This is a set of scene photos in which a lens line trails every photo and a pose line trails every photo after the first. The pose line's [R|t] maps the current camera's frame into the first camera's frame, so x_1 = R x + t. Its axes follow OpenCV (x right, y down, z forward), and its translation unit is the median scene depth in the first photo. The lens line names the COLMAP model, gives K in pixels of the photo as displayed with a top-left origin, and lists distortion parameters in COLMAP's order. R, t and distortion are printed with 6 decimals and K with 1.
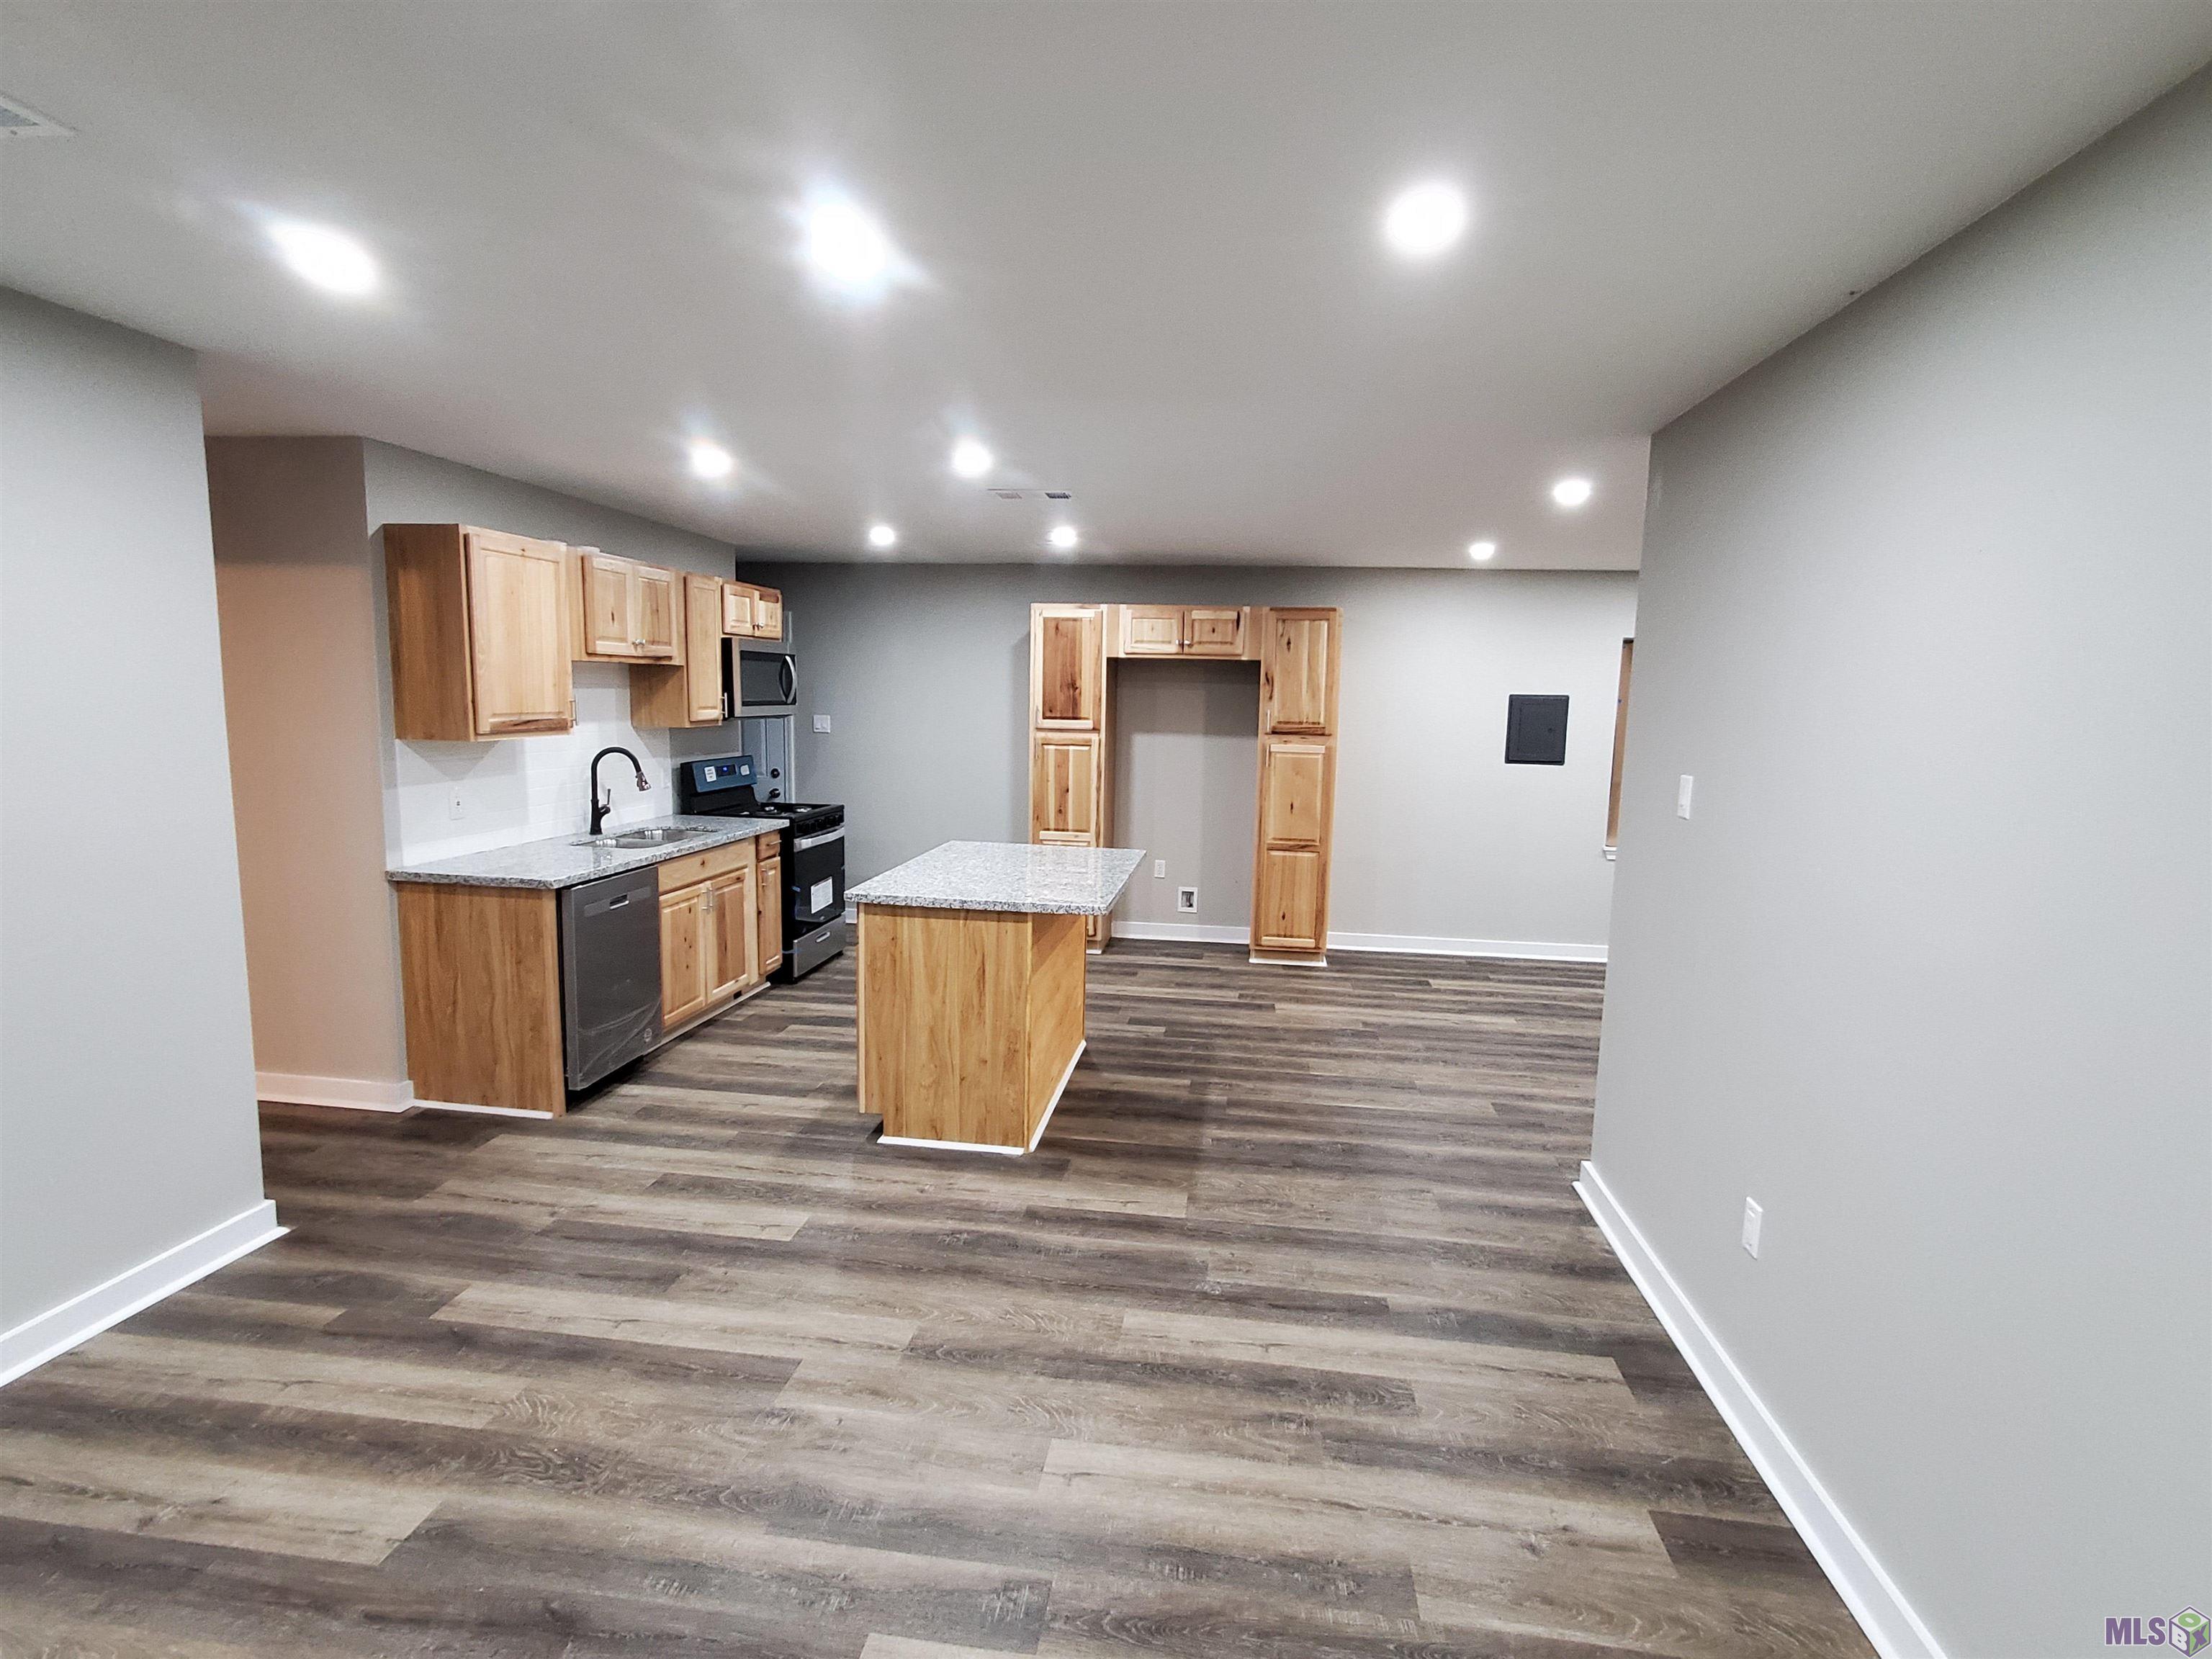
lens RADIAL K [[1114.6, 0, 1101.4], [0, 1114.6, 845.5], [0, 0, 1]] dist [0.001714, 0.006662]
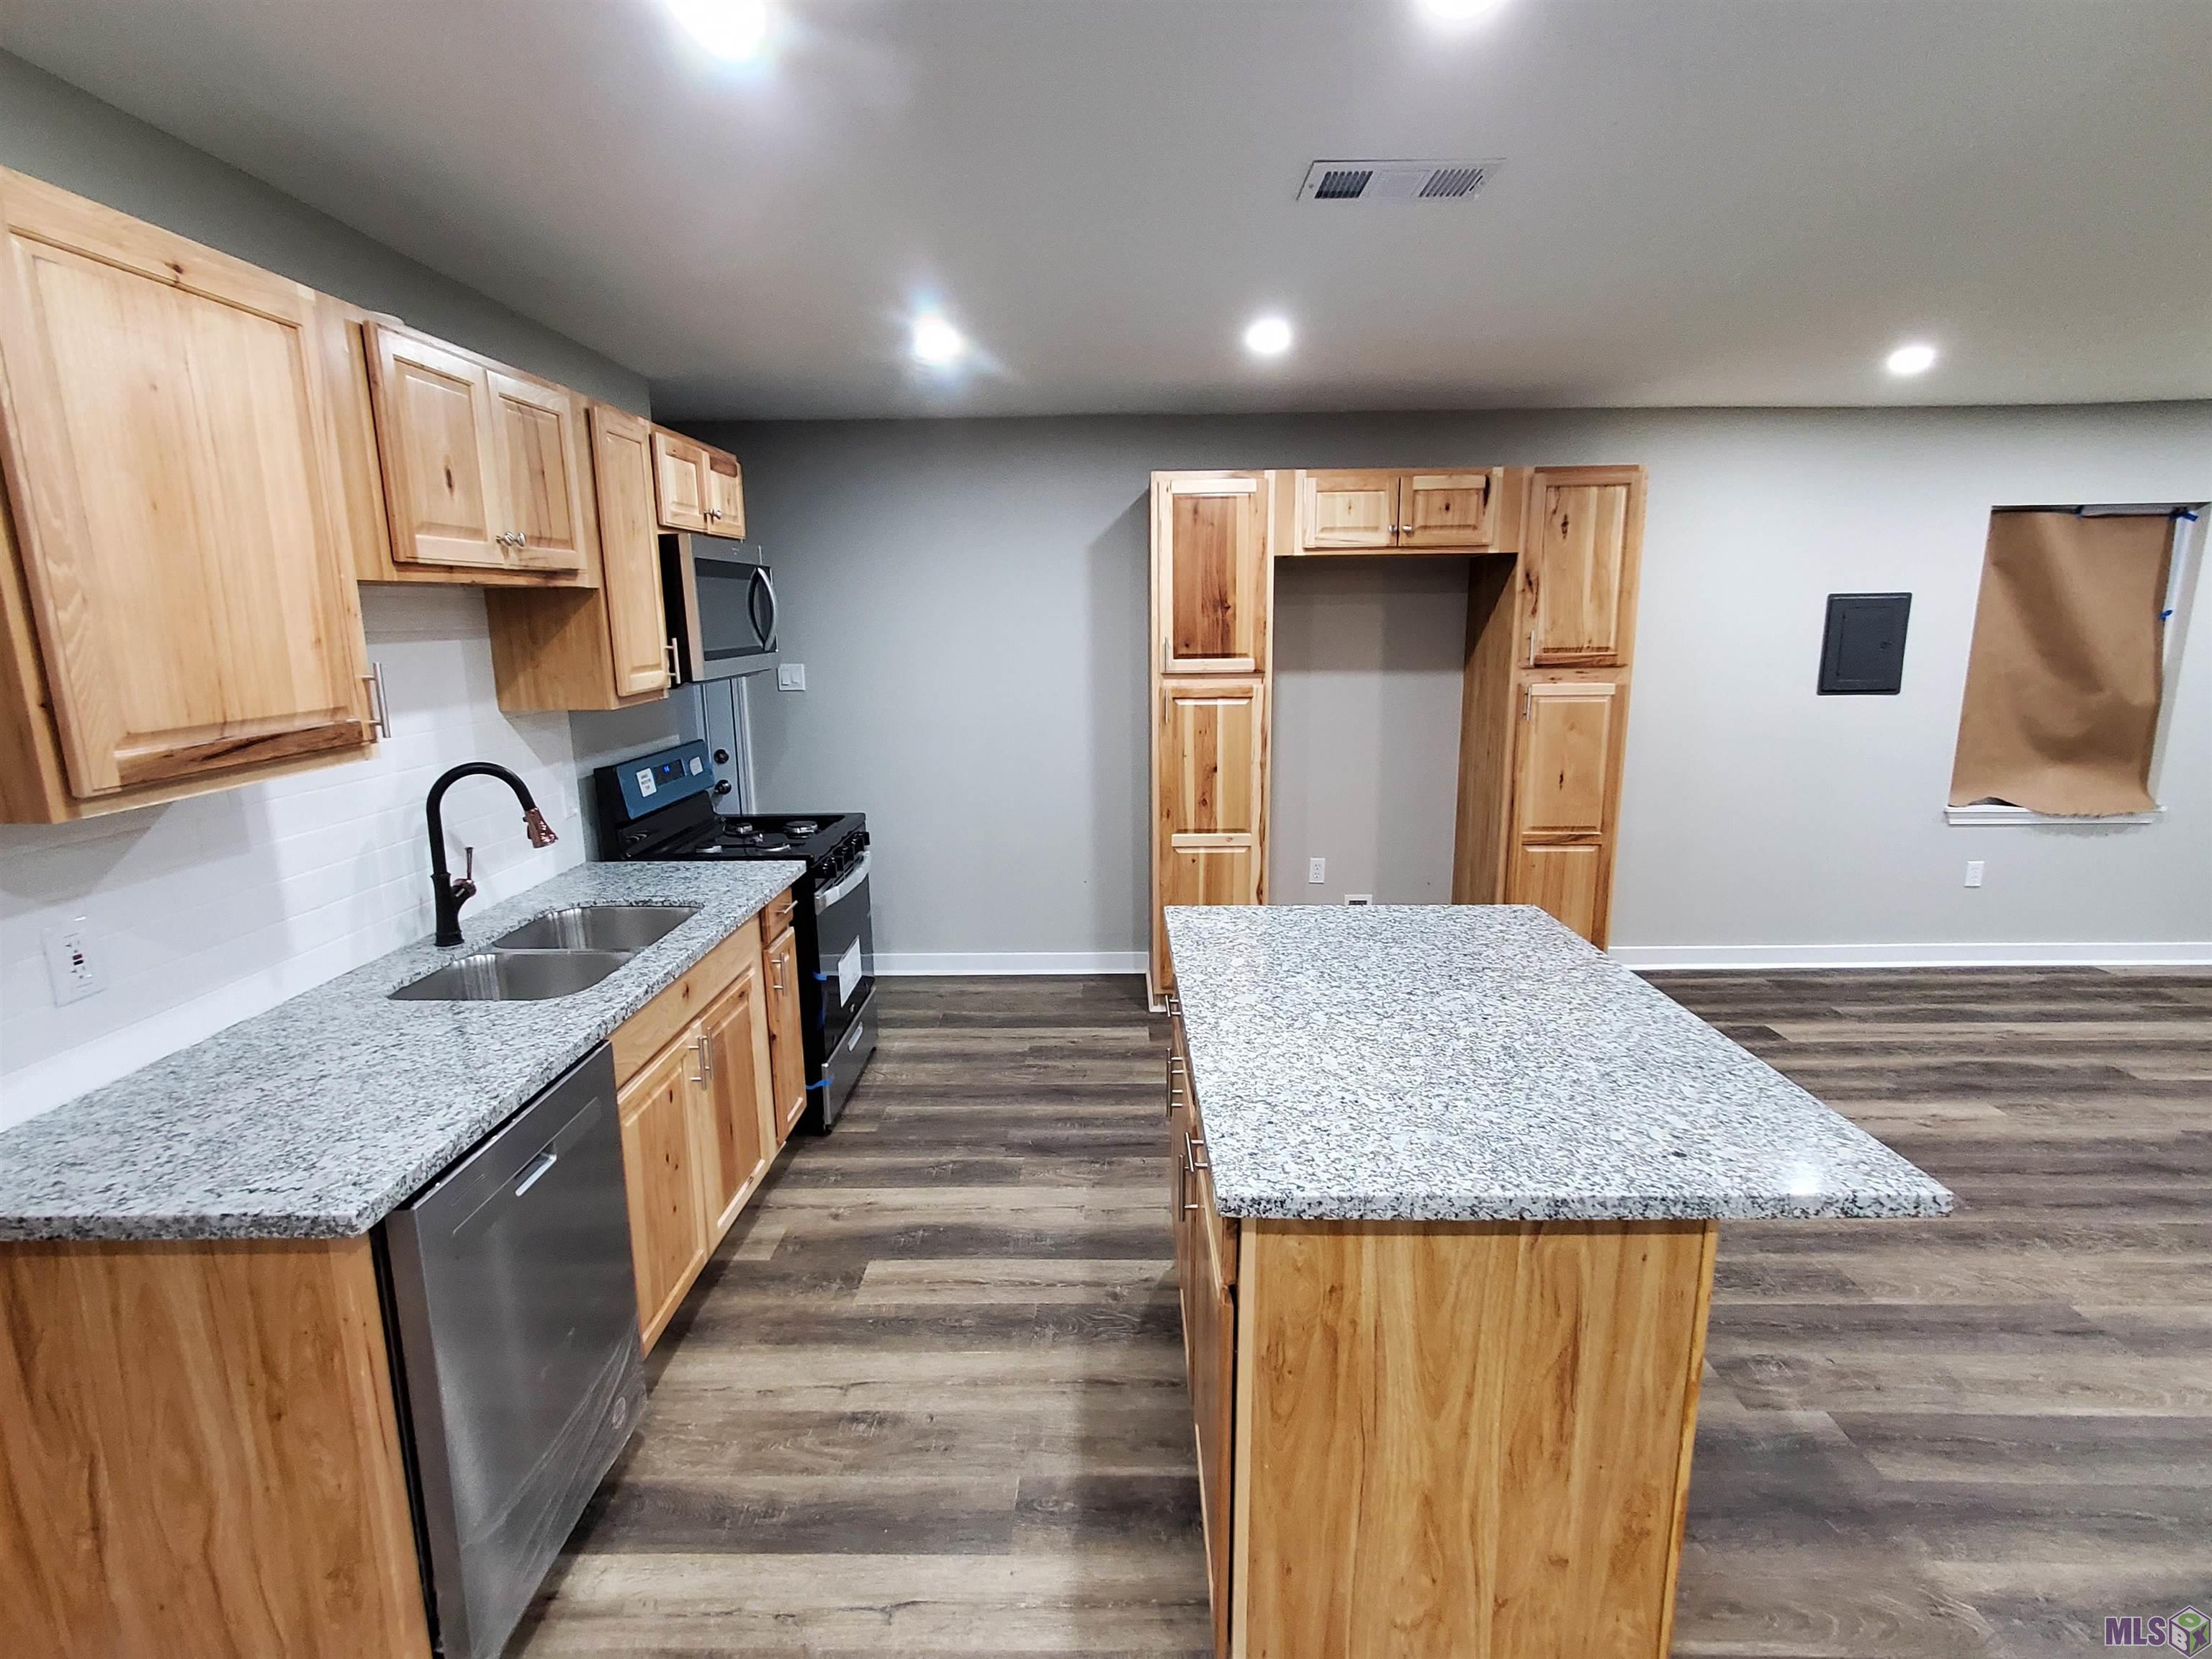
lens RADIAL K [[1114.6, 0, 1103.0], [0, 1114.6, 839.4], [0, 0, 1]] dist [0.001714, 0.006662]
pose [[0.991045, -0.058846, 0.119864, -0.253654], [0.050692, 0.996259, 0.069981, -0.083991], [-0.123534, -0.063278, 0.990321, 0.544131]]
